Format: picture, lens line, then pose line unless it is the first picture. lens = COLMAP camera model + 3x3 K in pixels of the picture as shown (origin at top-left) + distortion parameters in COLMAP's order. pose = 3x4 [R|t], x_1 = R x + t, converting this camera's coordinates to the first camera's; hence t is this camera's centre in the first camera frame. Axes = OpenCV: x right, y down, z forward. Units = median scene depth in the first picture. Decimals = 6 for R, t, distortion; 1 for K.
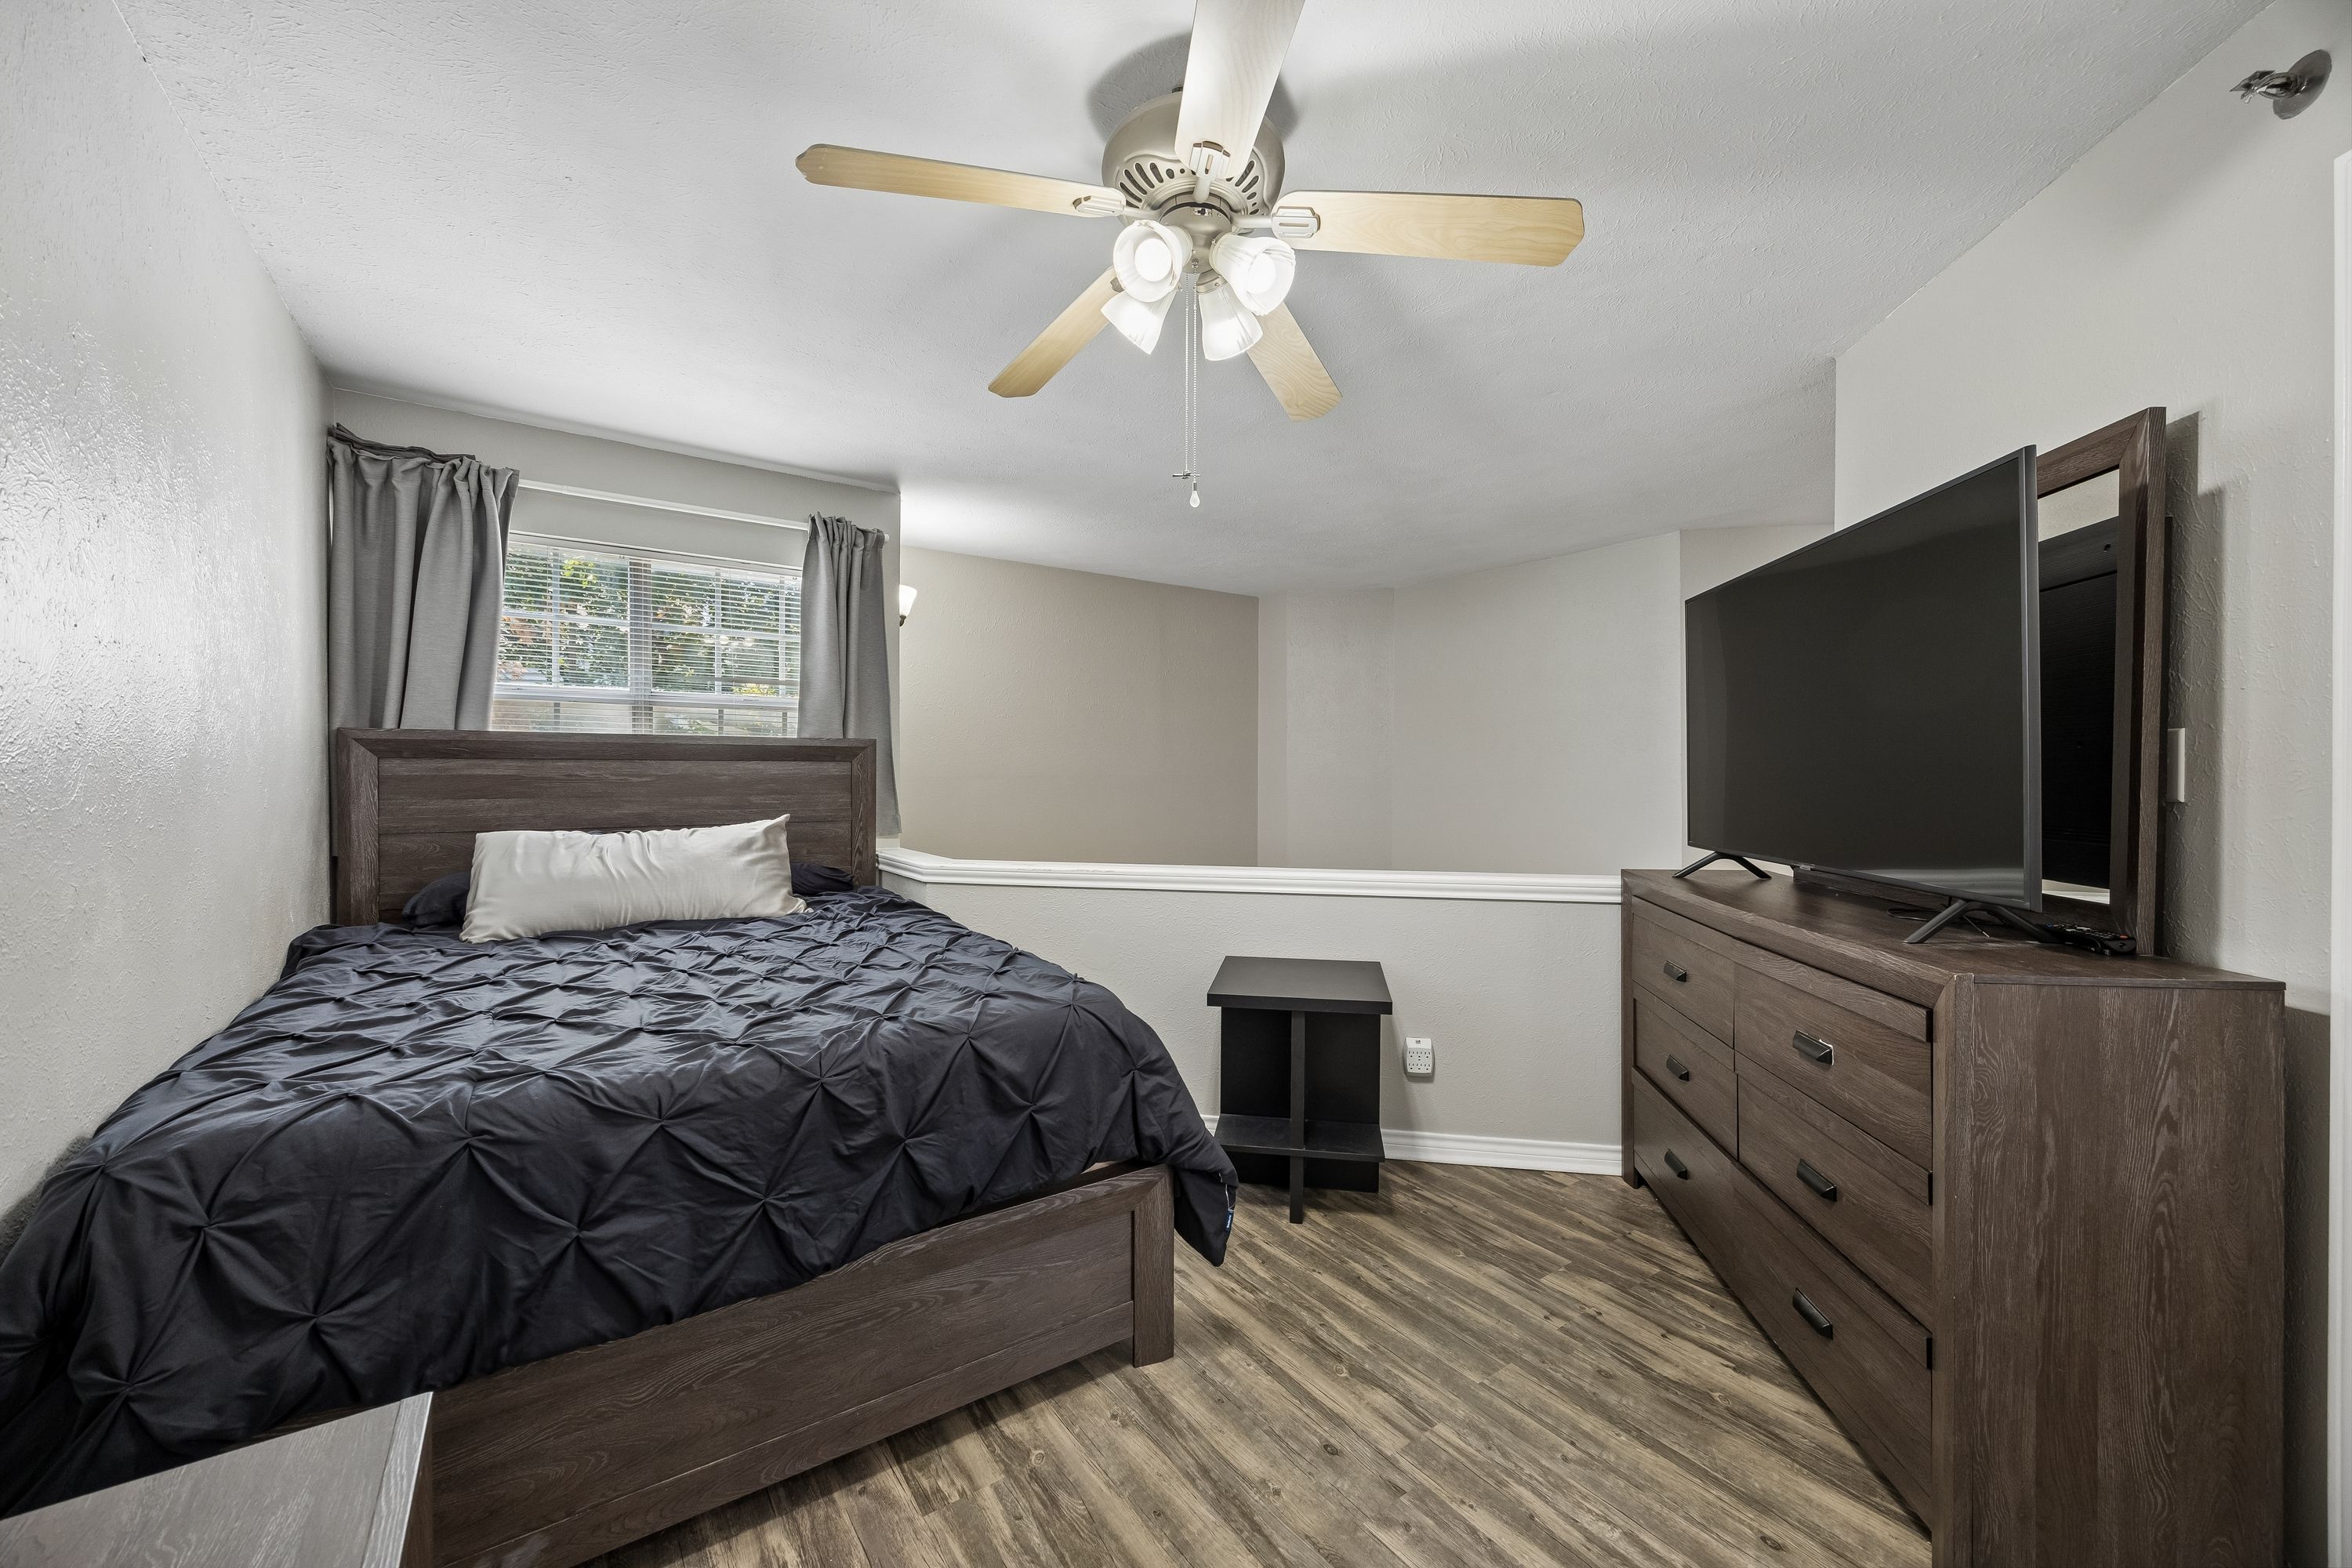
lens RADIAL K [[900.1, 0, 1177.7], [0, 900.1, 767.2], [0, 0, 1]] dist [-0.001263, -0.000168]
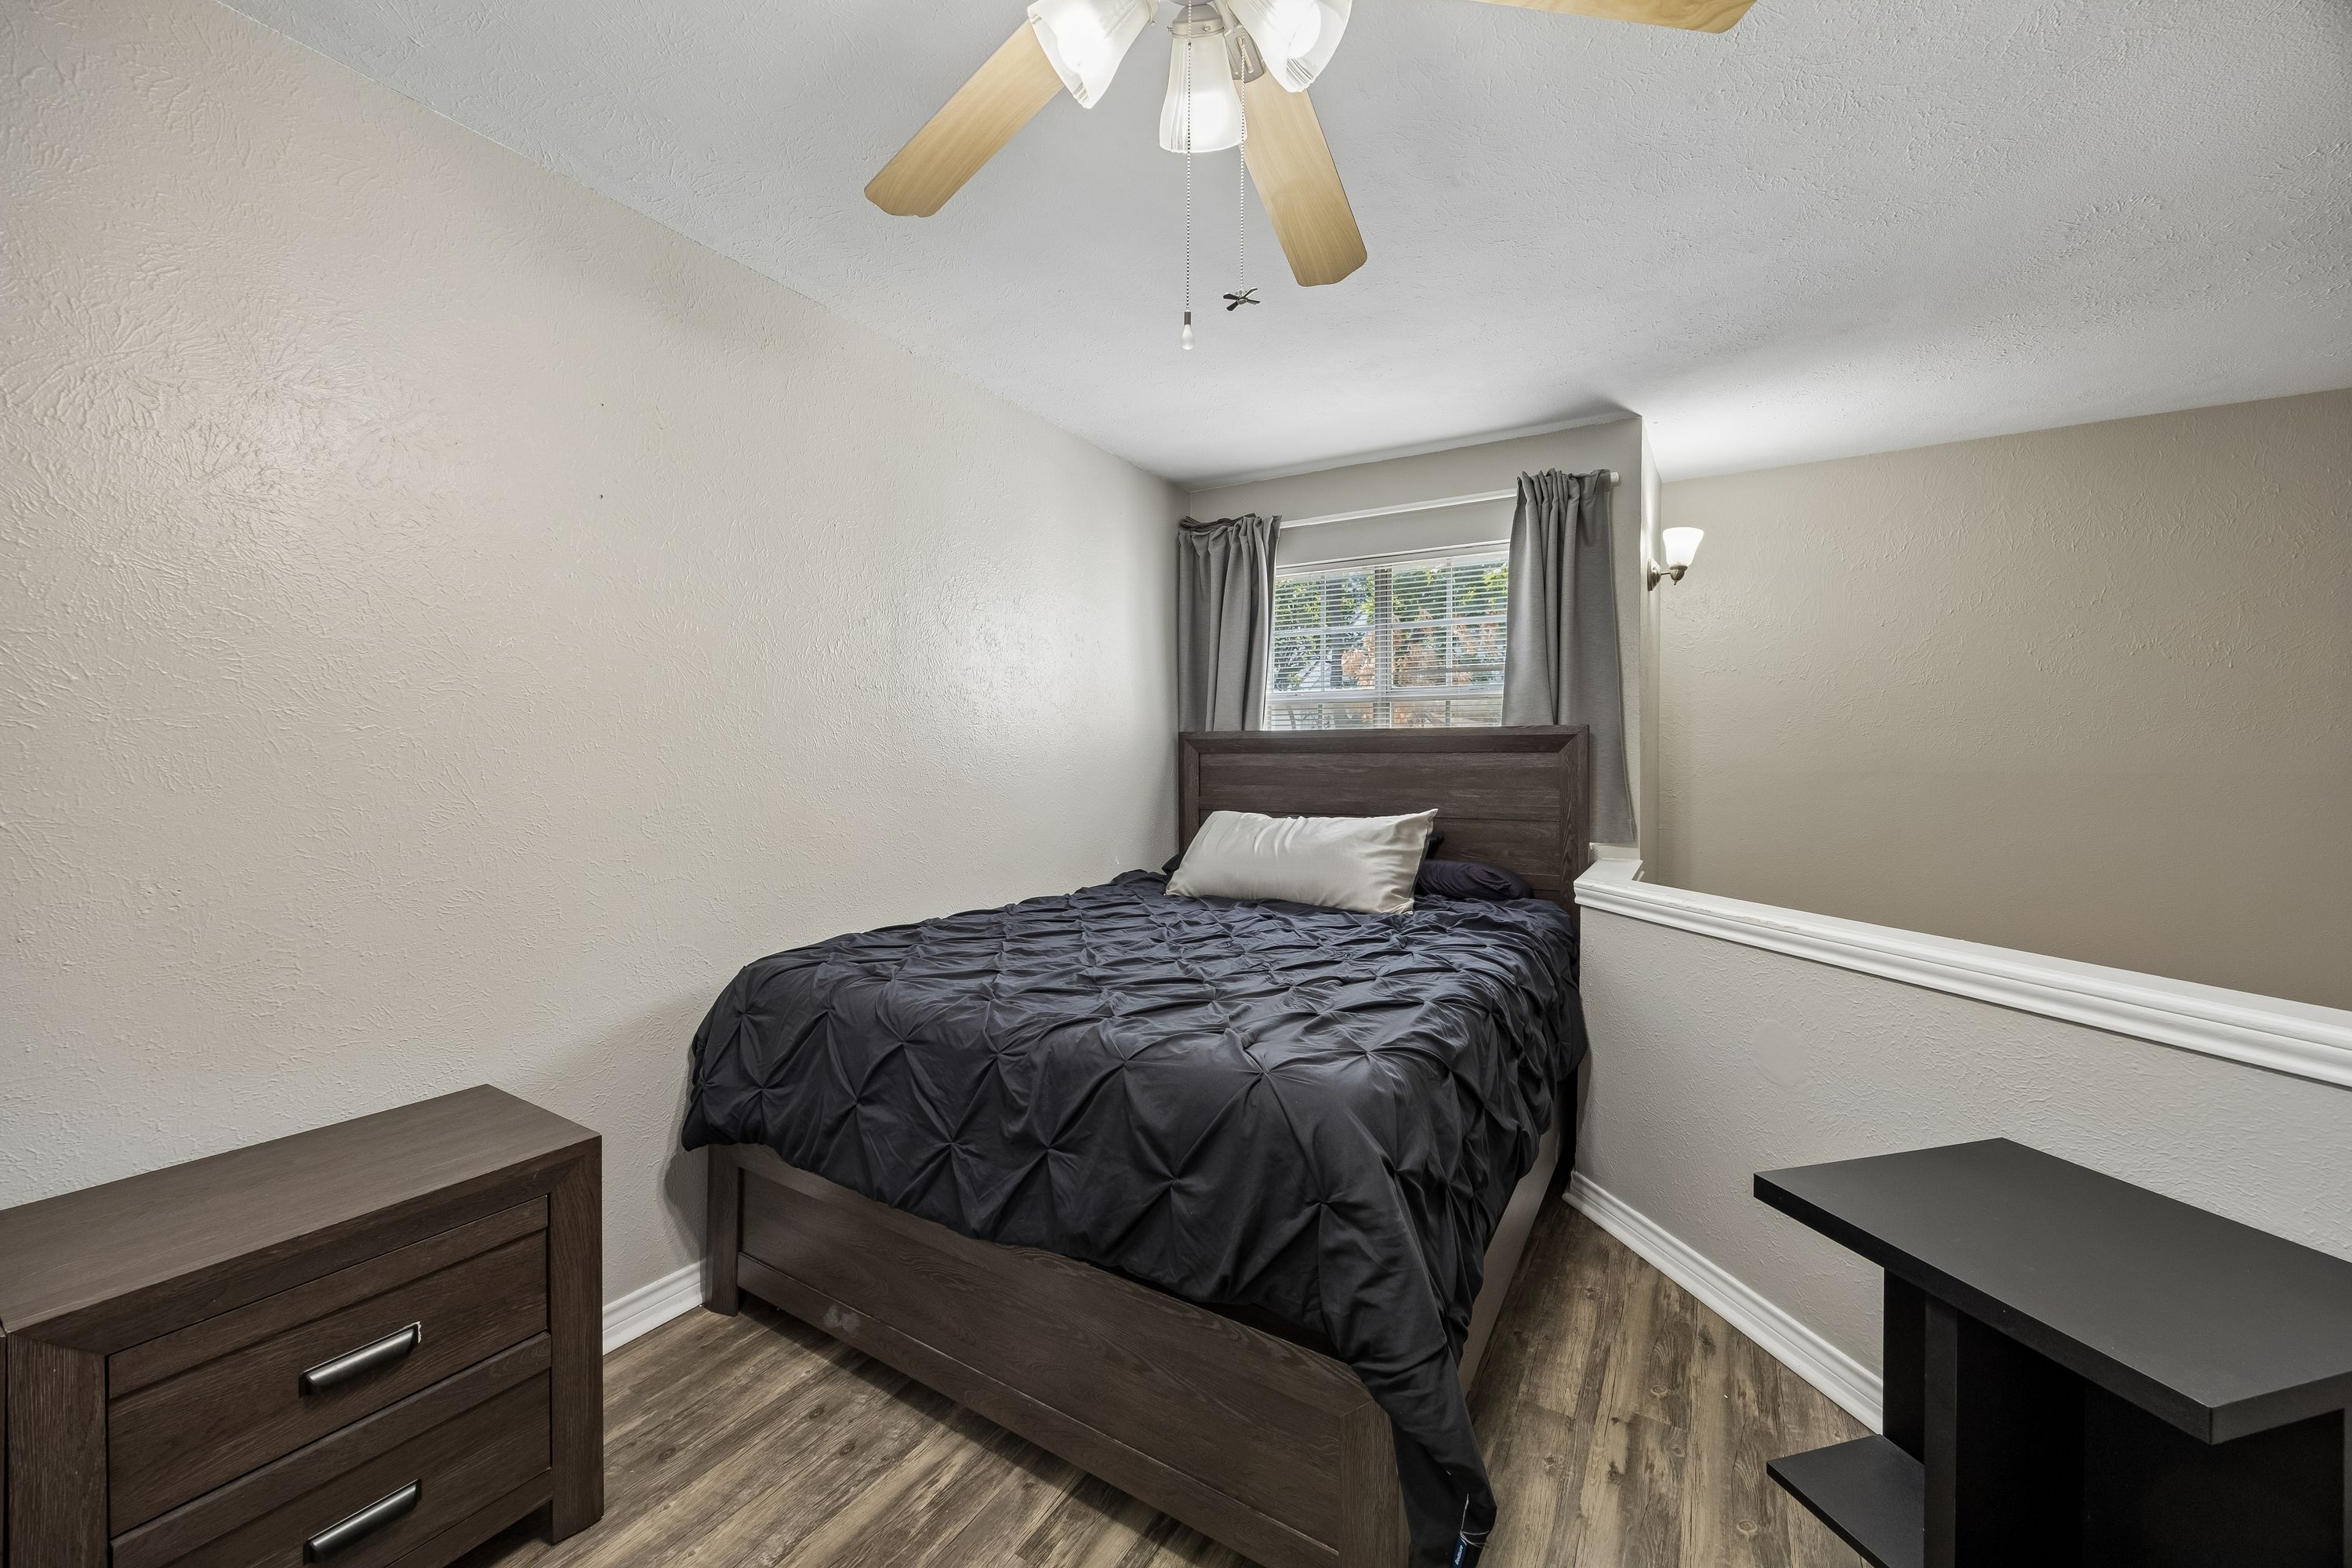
lens RADIAL K [[895.0, 0, 1168.0], [0, 895.0, 756.7], [0, 0, 1]] dist [0.001114, 0.000054]
pose [[0.398935, -0.005524, -0.916963, 0.326824], [-0.001020, 0.999979, -0.006467, 0.004429], [0.916979, 0.003515, 0.398921, 0.392988]]
